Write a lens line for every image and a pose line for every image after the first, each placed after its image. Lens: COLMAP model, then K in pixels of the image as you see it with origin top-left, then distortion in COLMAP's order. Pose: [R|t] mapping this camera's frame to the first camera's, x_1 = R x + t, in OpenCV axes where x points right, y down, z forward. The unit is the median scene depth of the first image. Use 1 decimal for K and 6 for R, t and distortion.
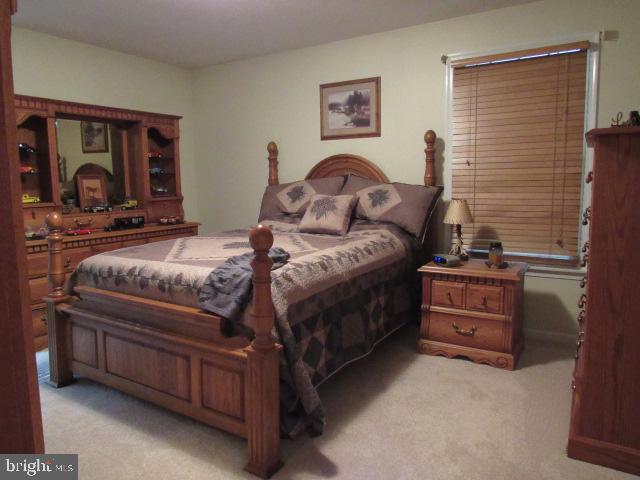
lens RADIAL K [[452.3, 0, 315.8], [0, 452.3, 237.4], [0, 0, 1]] dist [-0.022010, 0.000218]
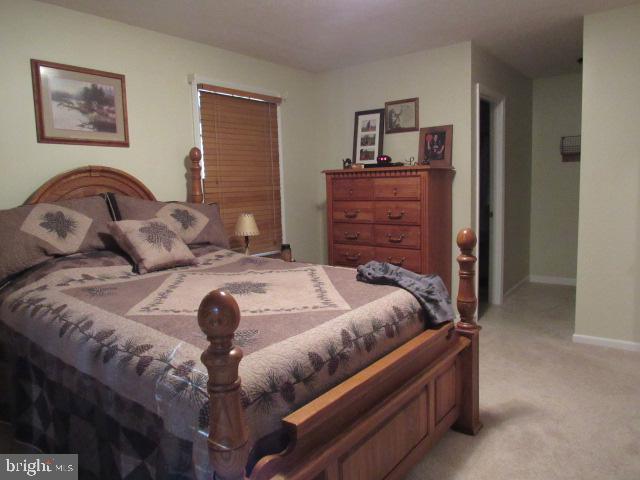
lens RADIAL K [[452.3, 0, 315.8], [0, 452.3, 237.4], [0, 0, 1]] dist [-0.022010, 0.000218]
pose [[0.106118, -0.105931, 0.988695, -0.648712], [0.146410, 0.985136, 0.089835, -0.084336], [-0.983516, 0.135221, 0.120050, 0.582065]]
